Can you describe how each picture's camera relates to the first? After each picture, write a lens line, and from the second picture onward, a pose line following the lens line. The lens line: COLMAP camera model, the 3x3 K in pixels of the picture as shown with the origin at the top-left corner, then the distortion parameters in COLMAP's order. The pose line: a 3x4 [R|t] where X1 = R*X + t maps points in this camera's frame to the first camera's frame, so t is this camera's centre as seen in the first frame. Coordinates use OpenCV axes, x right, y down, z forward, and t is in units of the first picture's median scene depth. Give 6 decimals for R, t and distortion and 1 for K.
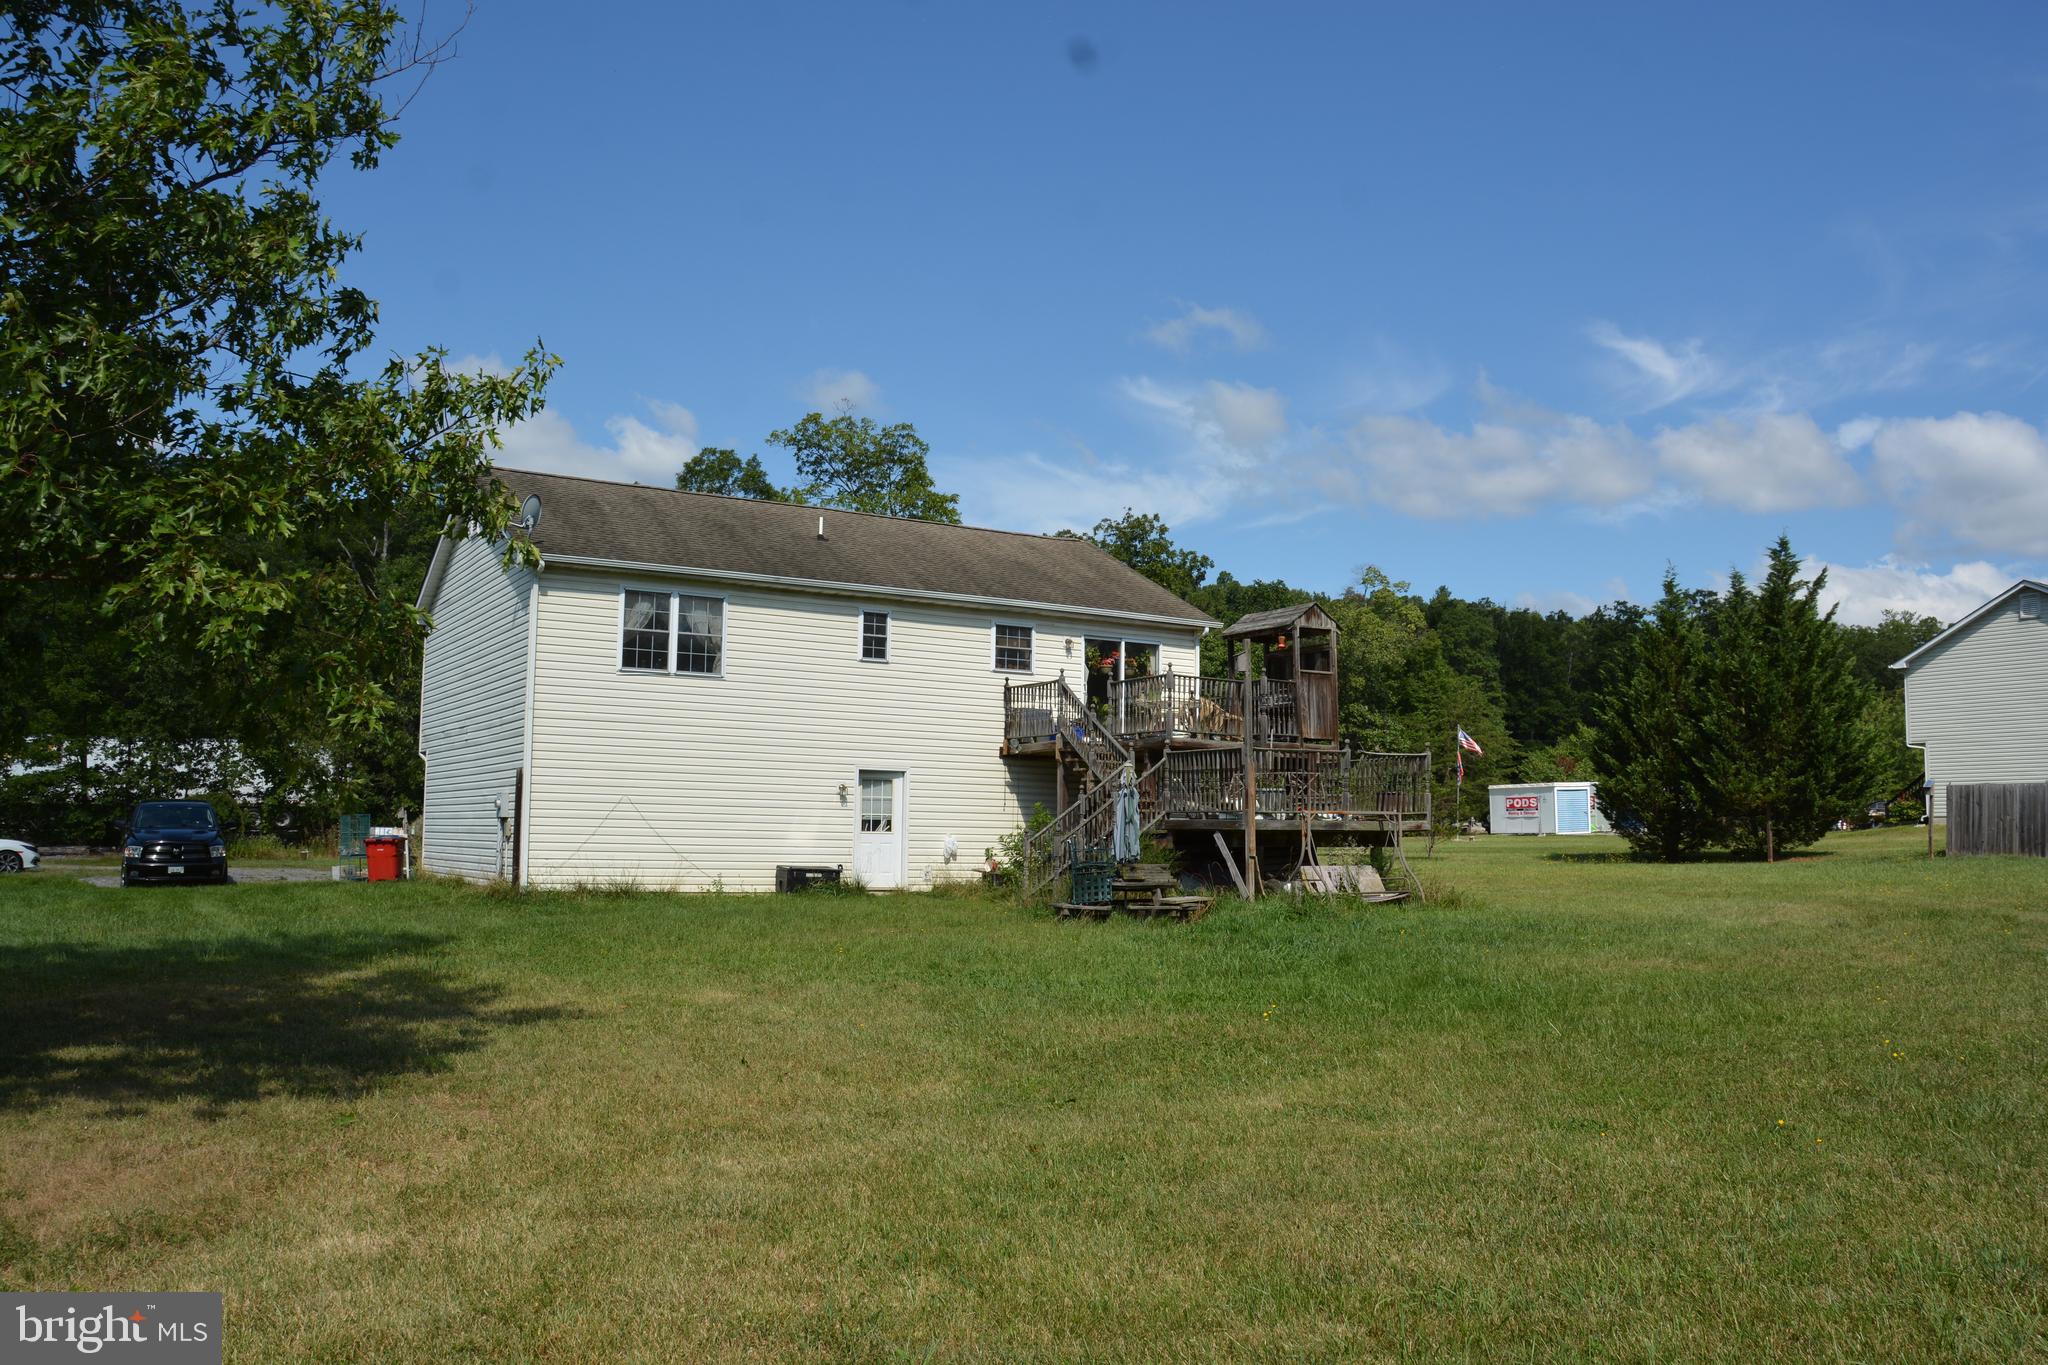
lens RADIAL K [[1603.7, 0, 1044.7], [0, 1603.7, 710.9], [0, 0, 1]] dist [-0.130207, 0.058399]
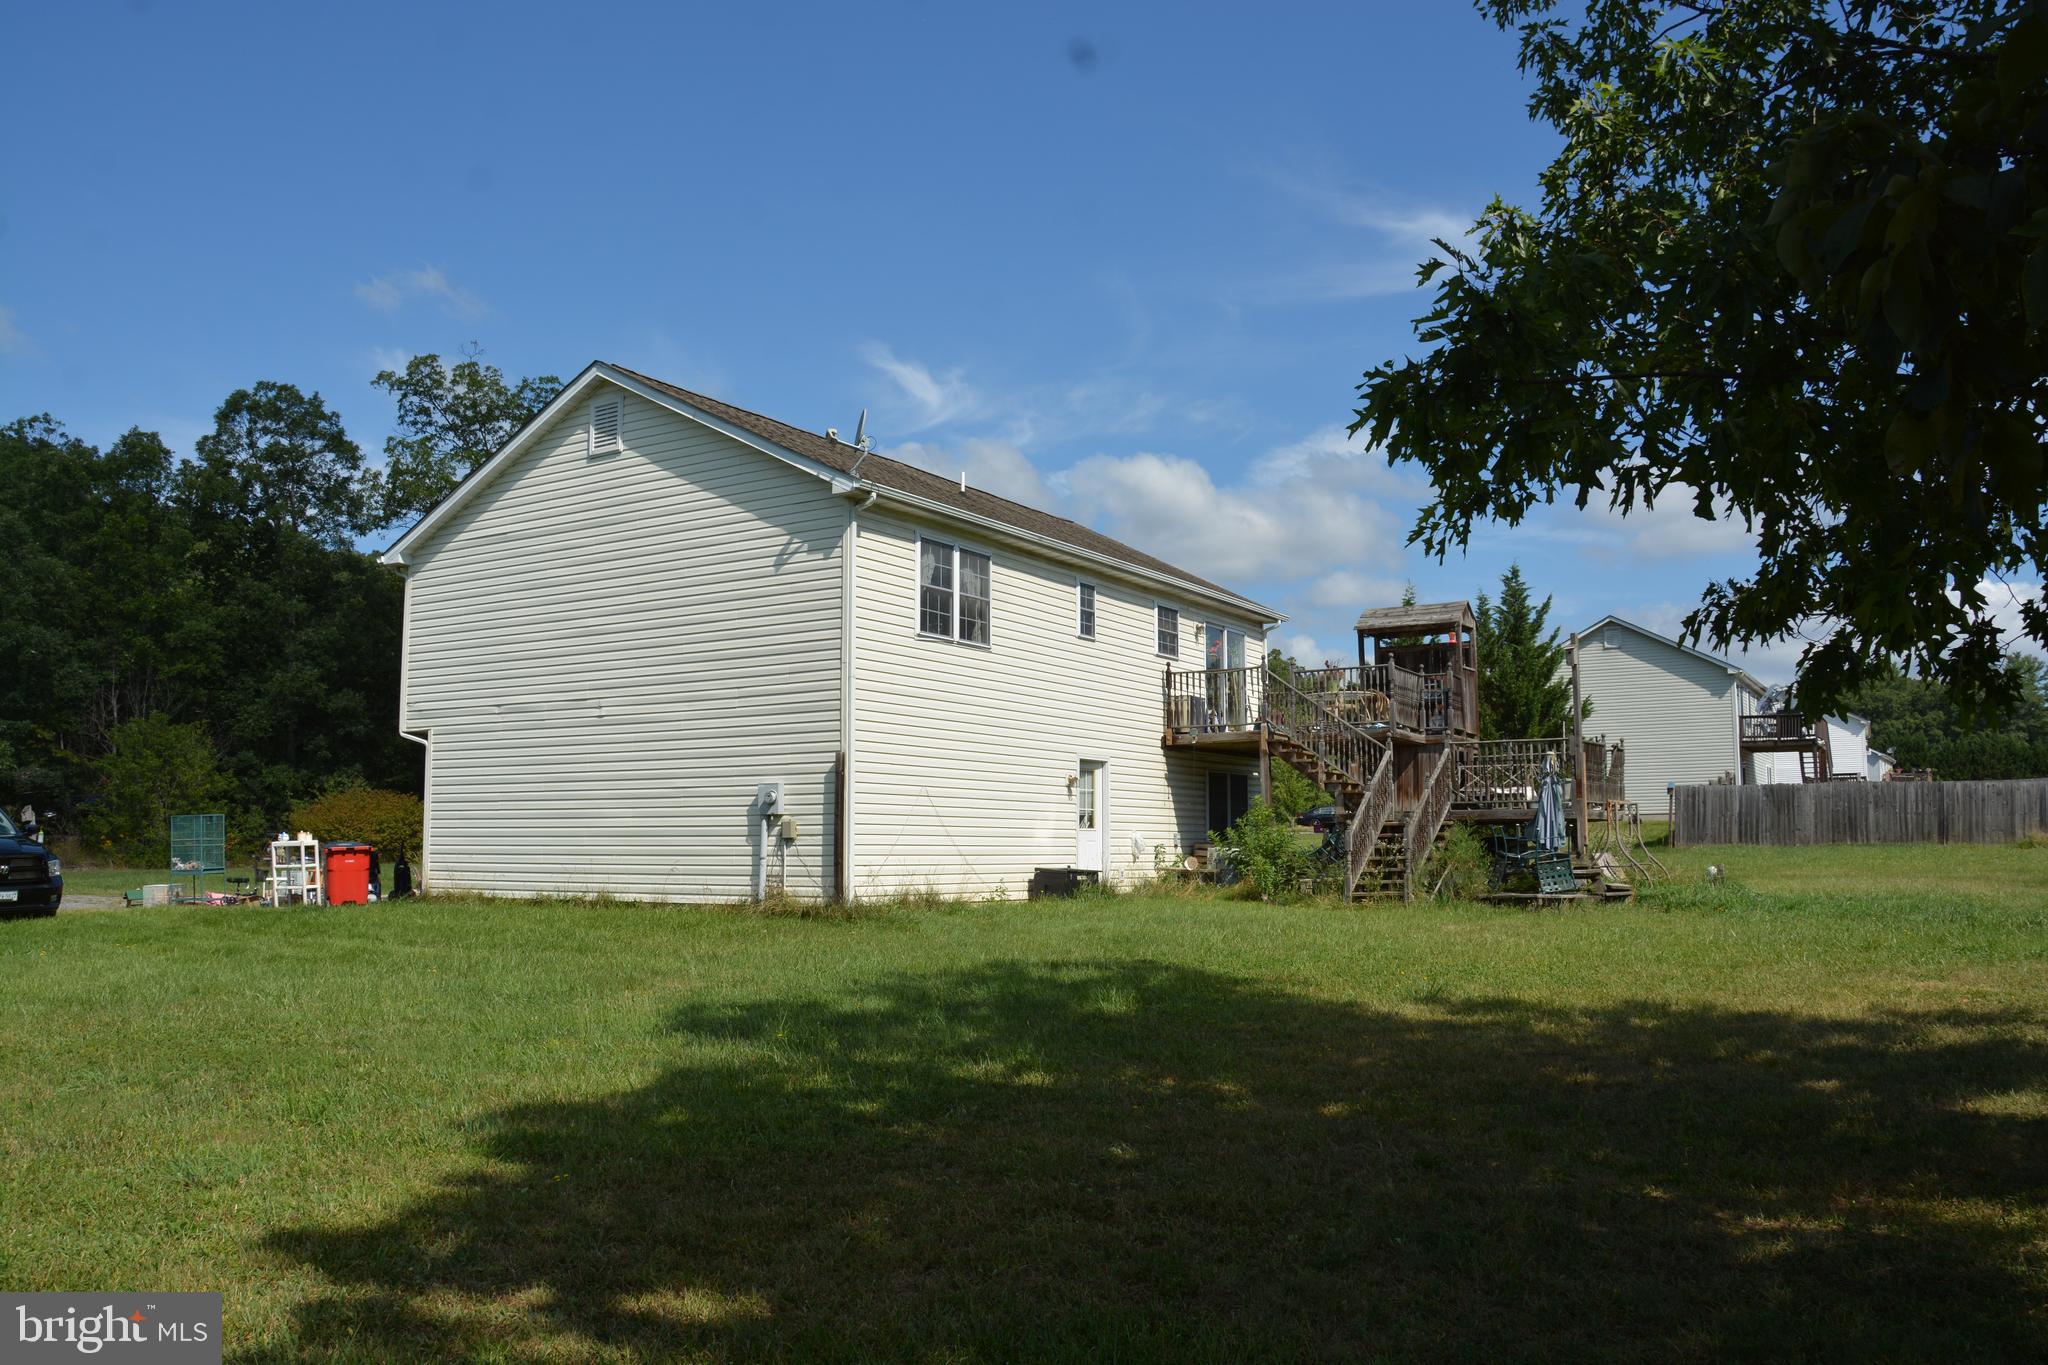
lens RADIAL K [[1639.4, 0, 1029.2], [0, 1639.4, 714.5], [0, 0, 1]] dist [-0.139393, 0.002942]
pose [[0.881750, 0.023639, 0.471124, -0.543643], [-0.021820, 0.999718, -0.009324, 0.020007], [-0.471212, -0.002058, 0.882018, 0.197600]]
